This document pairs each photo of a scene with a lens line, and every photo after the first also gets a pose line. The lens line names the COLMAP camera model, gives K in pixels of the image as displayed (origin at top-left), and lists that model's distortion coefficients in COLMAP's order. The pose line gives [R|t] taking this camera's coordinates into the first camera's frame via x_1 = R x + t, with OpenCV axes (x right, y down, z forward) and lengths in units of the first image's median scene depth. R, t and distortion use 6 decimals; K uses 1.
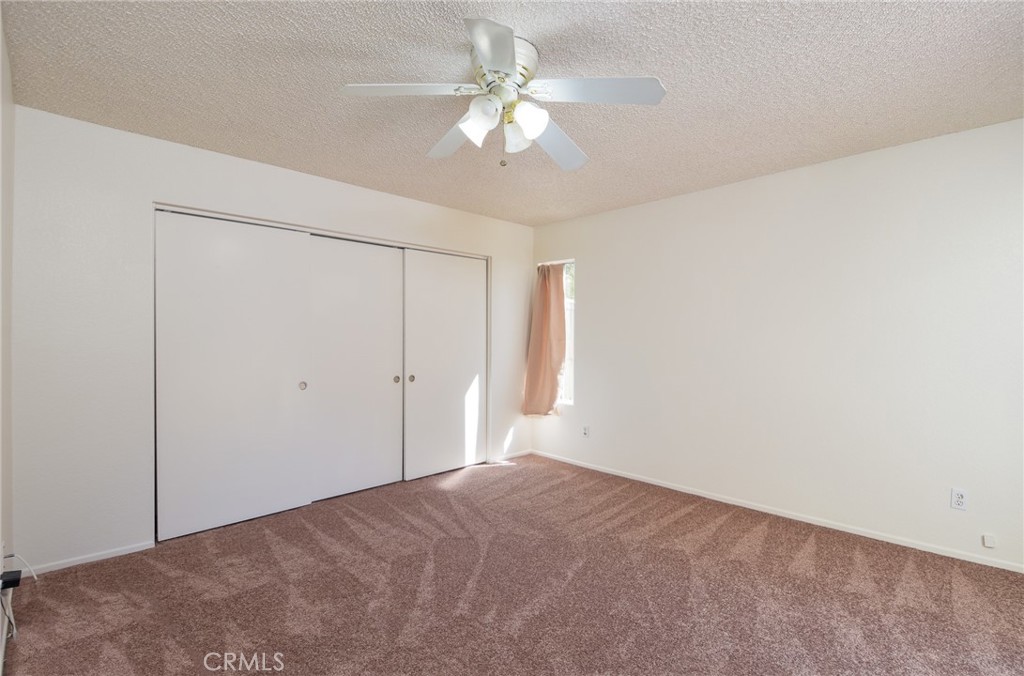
lens RADIAL K [[473.0, 0, 555.9], [0, 473.0, 339.4], [0, 0, 1]] dist [0.008762, -0.016859]
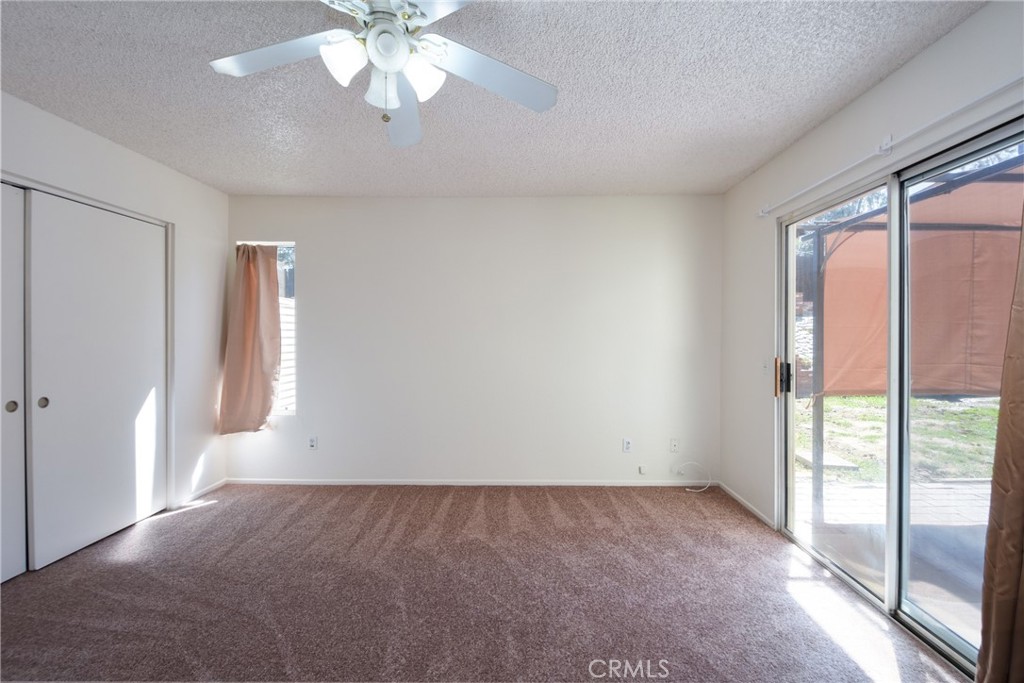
lens RADIAL K [[444.9, 0, 523.9], [0, 444.9, 338.5], [0, 0, 1]] dist [0.015275, -0.017001]
pose [[0.728143, -0.006898, 0.685390, -0.243168], [0.002671, 0.999970, 0.007226, -0.003346], [-0.685420, -0.003431, 0.728140, 0.154547]]
